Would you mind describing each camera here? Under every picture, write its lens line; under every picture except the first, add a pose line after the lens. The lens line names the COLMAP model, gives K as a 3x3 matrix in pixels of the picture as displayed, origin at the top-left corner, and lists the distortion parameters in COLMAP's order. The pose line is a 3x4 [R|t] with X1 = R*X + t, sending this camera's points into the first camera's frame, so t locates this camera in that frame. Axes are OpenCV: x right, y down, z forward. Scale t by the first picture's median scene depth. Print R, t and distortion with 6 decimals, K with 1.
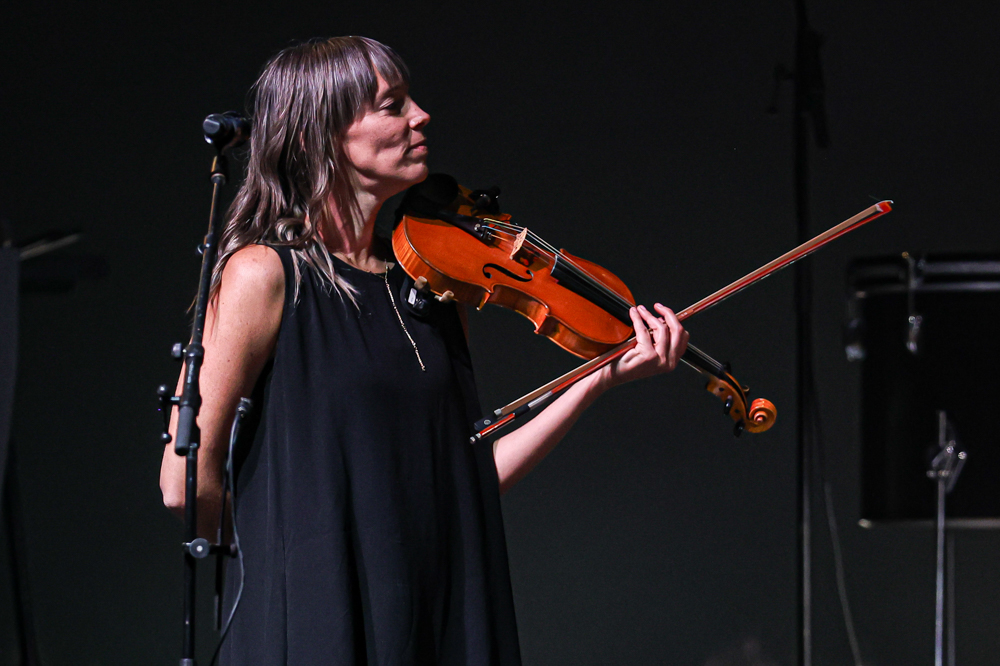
lens RADIAL K [[5937.8, 0, 500.0], [0, 5937.8, 333.0], [0, 0, 1]] dist [0.233316, -13.325024]
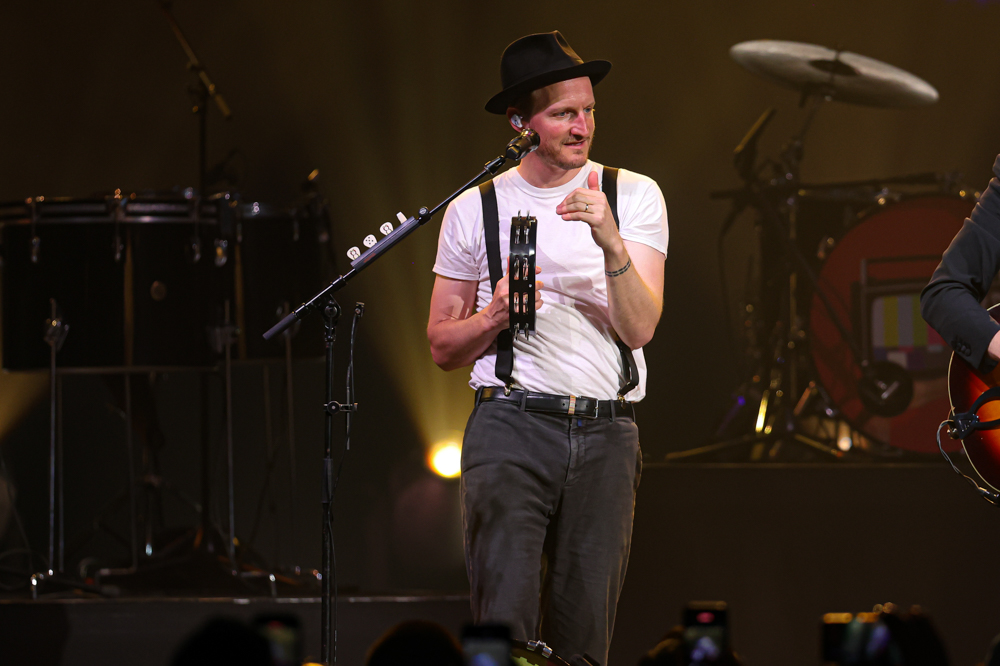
lens RADIAL K [[5937.8, 0, 500.0], [0, 5937.8, 333.0], [0, 0, 1]] dist [0.233316, -13.325024]
pose [[0.990010, -0.008224, 0.140760, -0.030275], [0.006827, 0.999923, 0.010405, 0.006504], [-0.140835, -0.009340, 0.989989, -0.577395]]
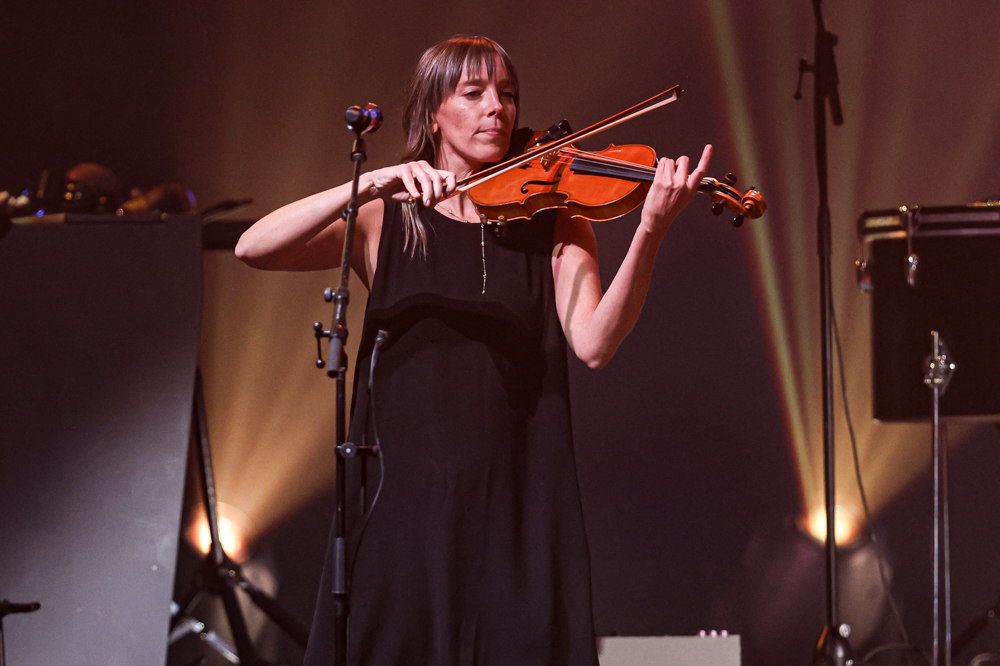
lens RADIAL K [[5937.8, 0, 500.0], [0, 5937.8, 333.0], [0, 0, 1]] dist [0.233316, -13.325024]
pose [[0.999854, -0.017094, 0.000065, -0.018056], [0.017093, 0.999802, 0.010229, -0.000996], [-0.000240, -0.010227, 0.999948, -0.260052]]
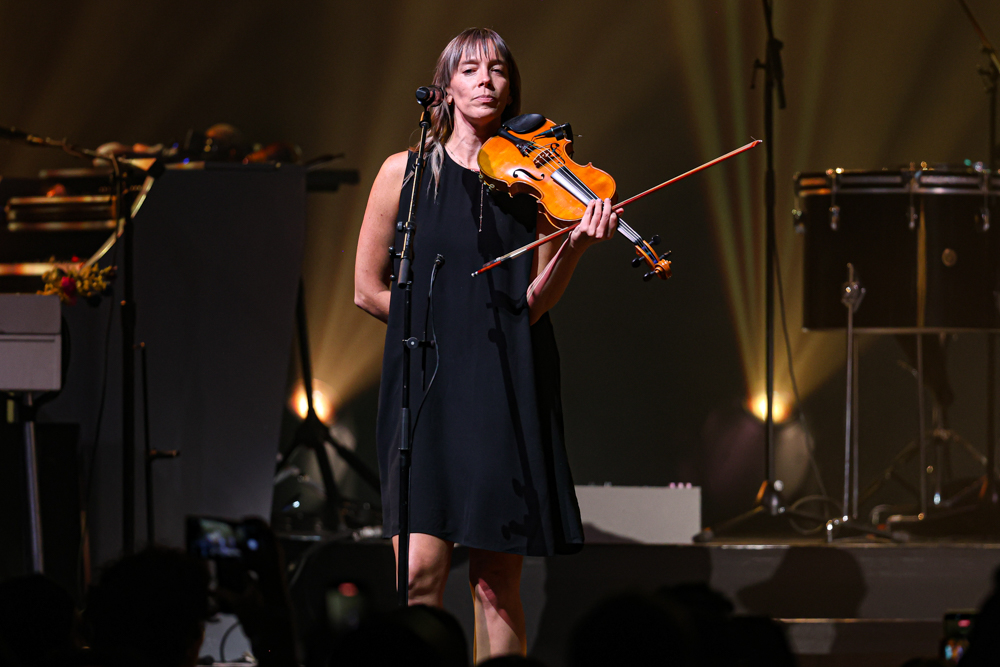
lens RADIAL K [[5937.8, 0, 500.0], [0, 5937.8, 333.5], [0, 0, 1]] dist [0.233316, -13.325024]
pose [[0.999945, 0.005524, 0.008927, -0.040717], [-0.005658, 0.999869, 0.015143, 0.007837], [-0.008842, -0.015193, 0.999845, -0.692533]]
